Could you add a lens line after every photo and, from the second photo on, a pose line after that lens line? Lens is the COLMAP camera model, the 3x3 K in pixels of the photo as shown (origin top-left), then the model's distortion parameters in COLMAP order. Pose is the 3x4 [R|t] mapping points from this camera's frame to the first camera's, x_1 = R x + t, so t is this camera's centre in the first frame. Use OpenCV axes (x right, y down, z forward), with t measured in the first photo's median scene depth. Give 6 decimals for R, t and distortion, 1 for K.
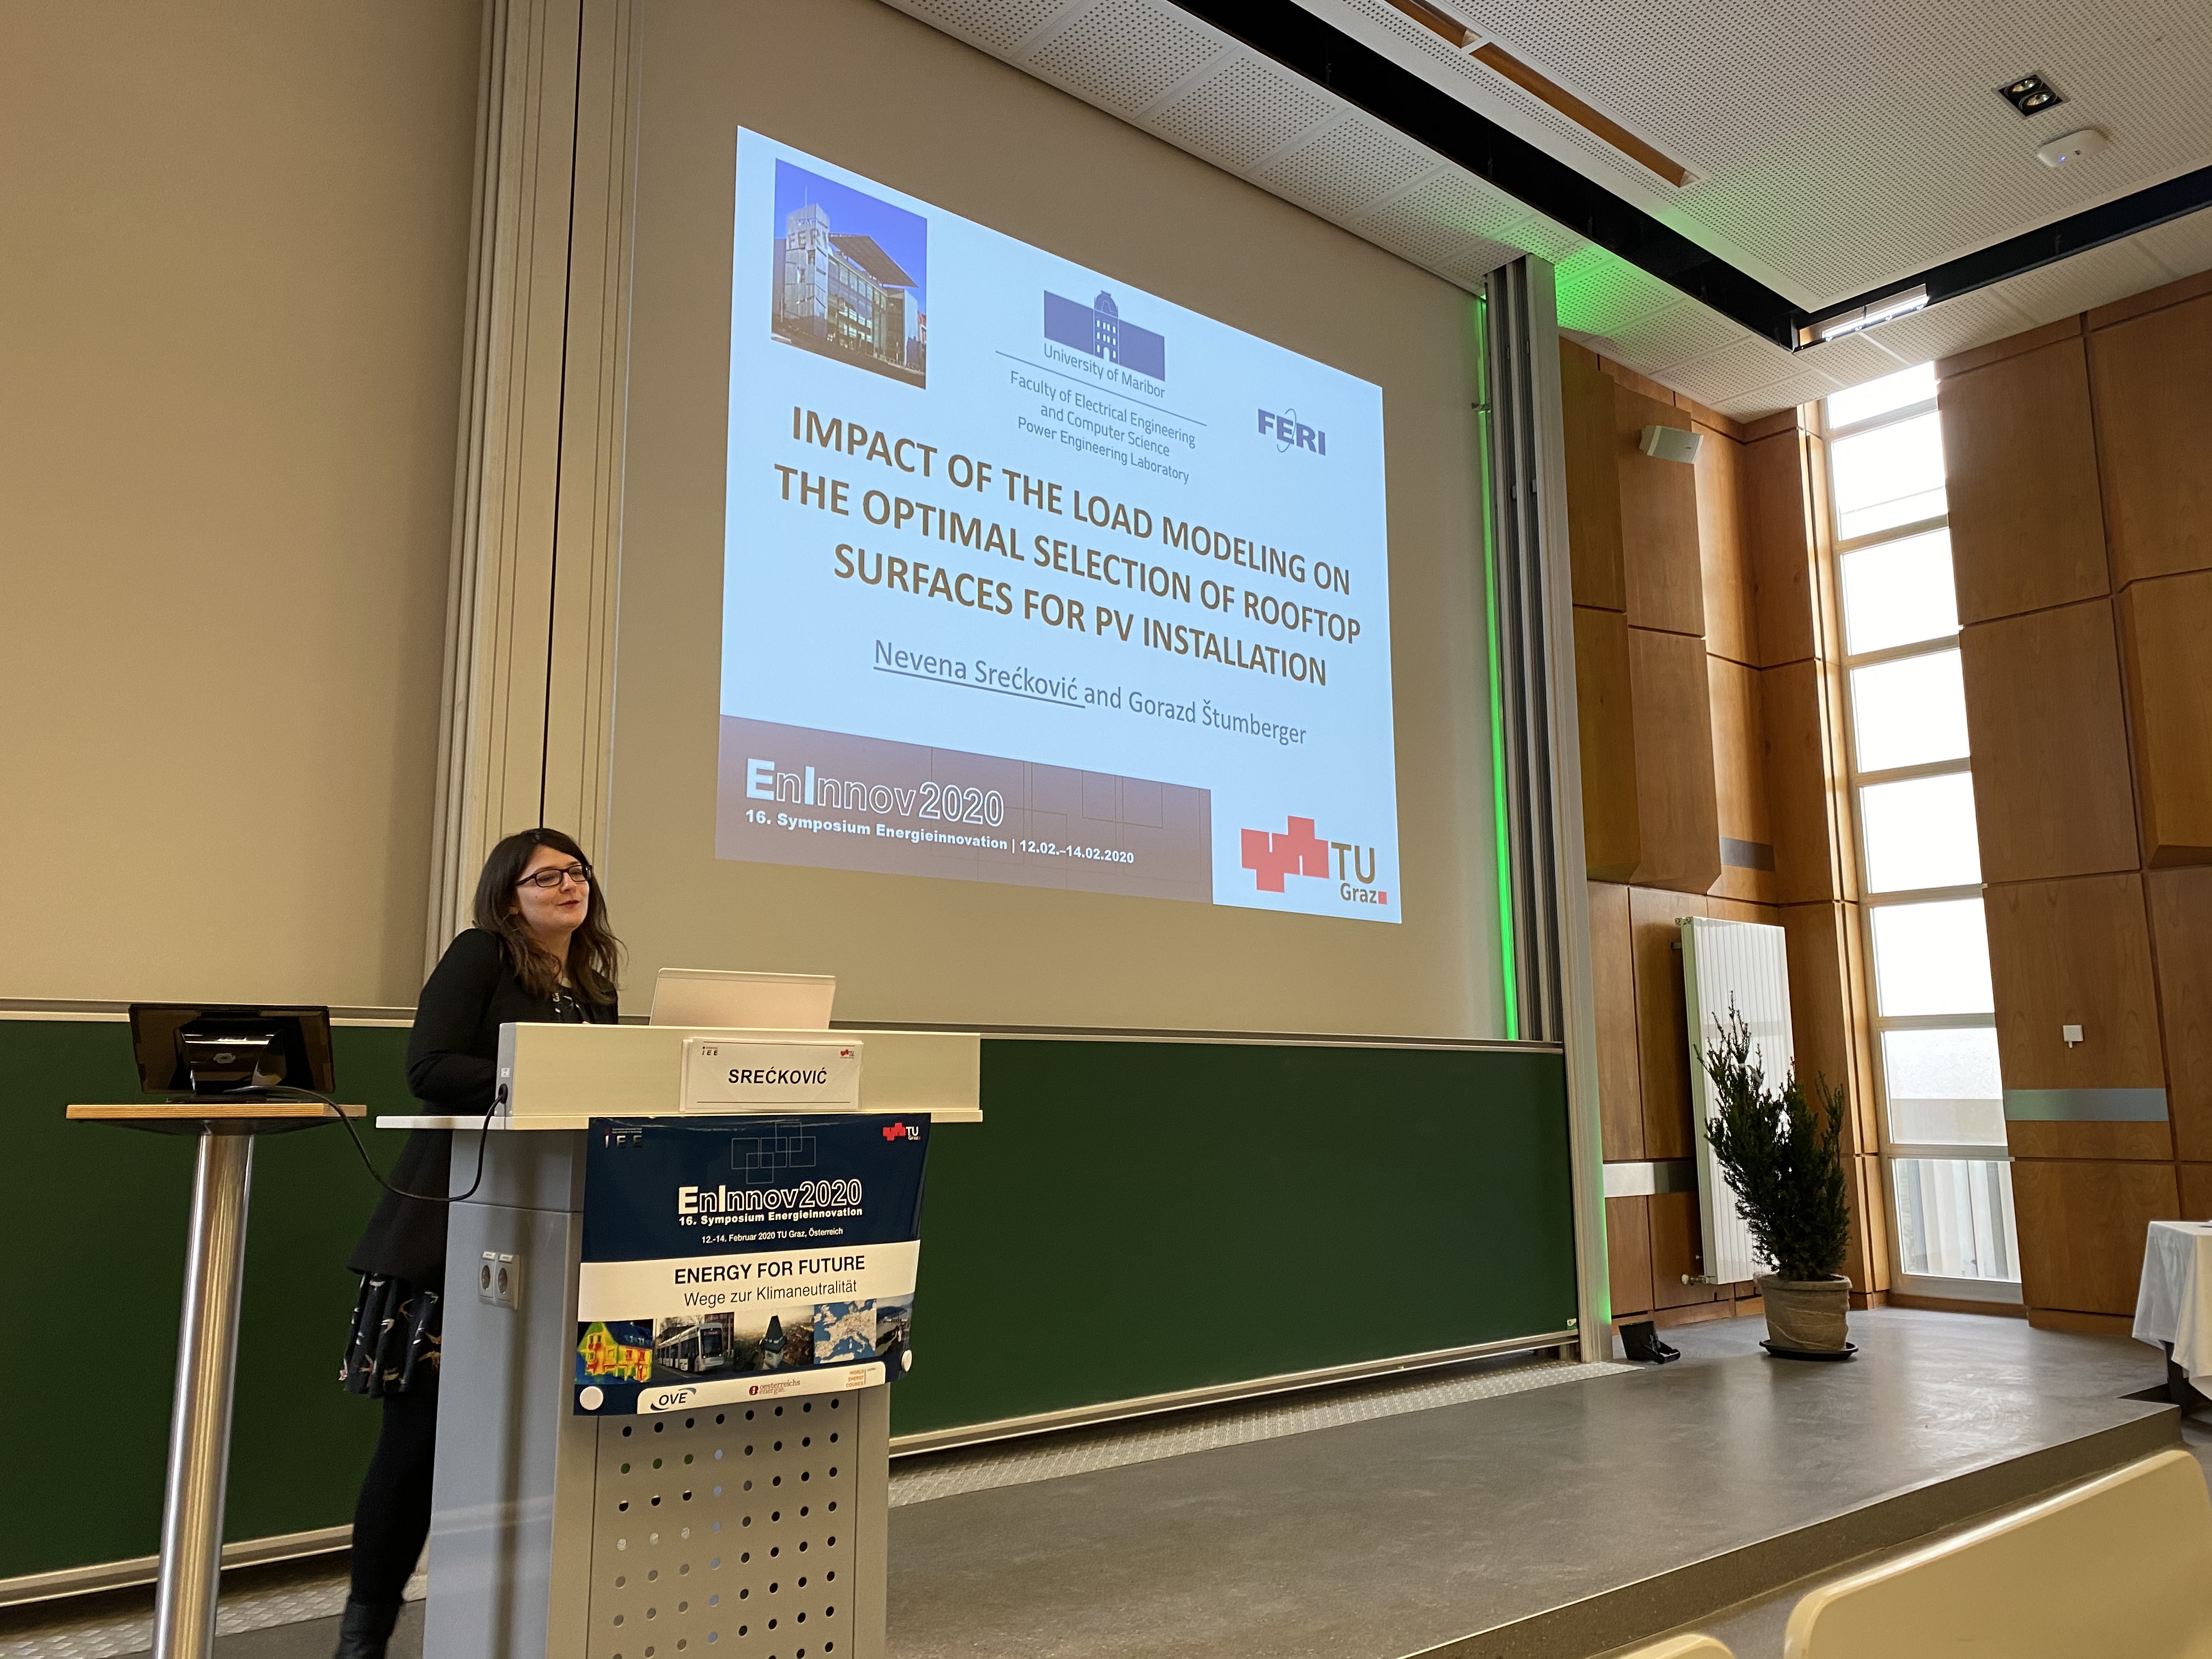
lens RADIAL K [[1672.1, 0, 1109.3], [0, 1672.1, 817.3], [0, 0, 1]] dist [0.030233, -0.024522]
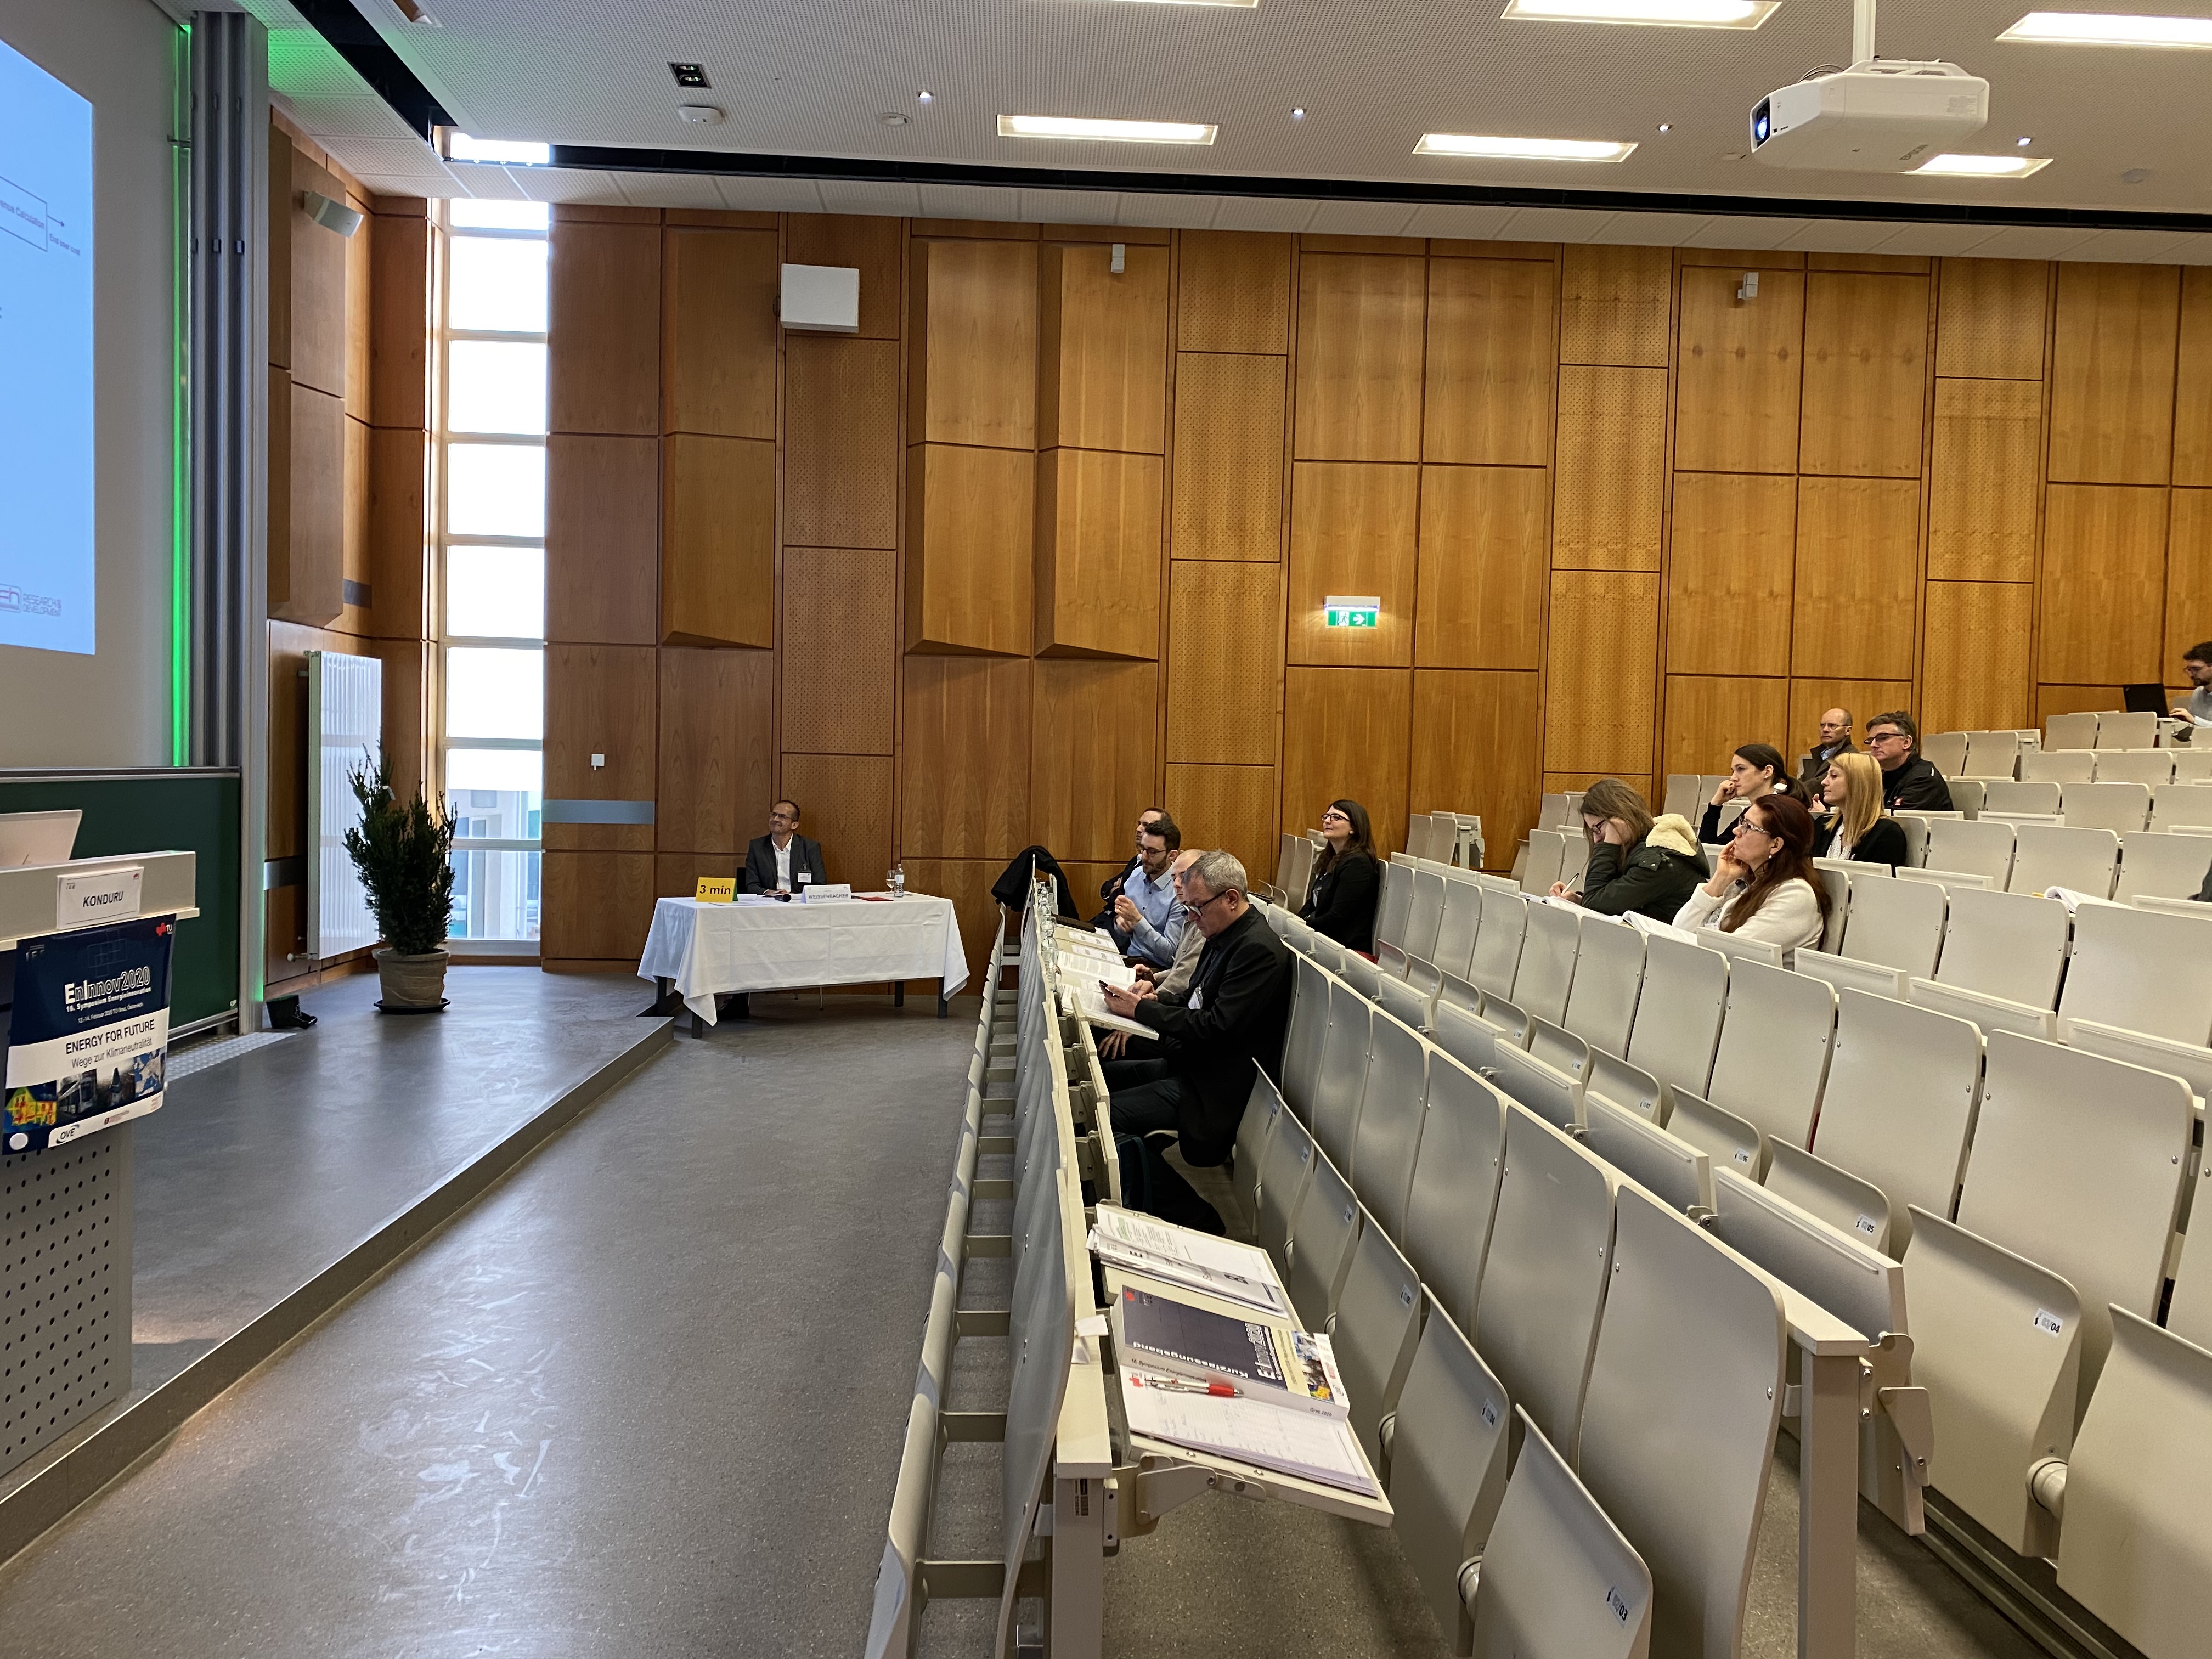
lens RADIAL K [[1672.1, 0, 1109.9], [0, 1672.1, 822.6], [0, 0, 1]] dist [0.030233, -0.024522]
pose [[0.607097, -0.008594, 0.794581, -0.770544], [-0.159551, 0.978259, 0.132485, -0.206271], [-0.778445, -0.207208, 0.592527, -0.400084]]
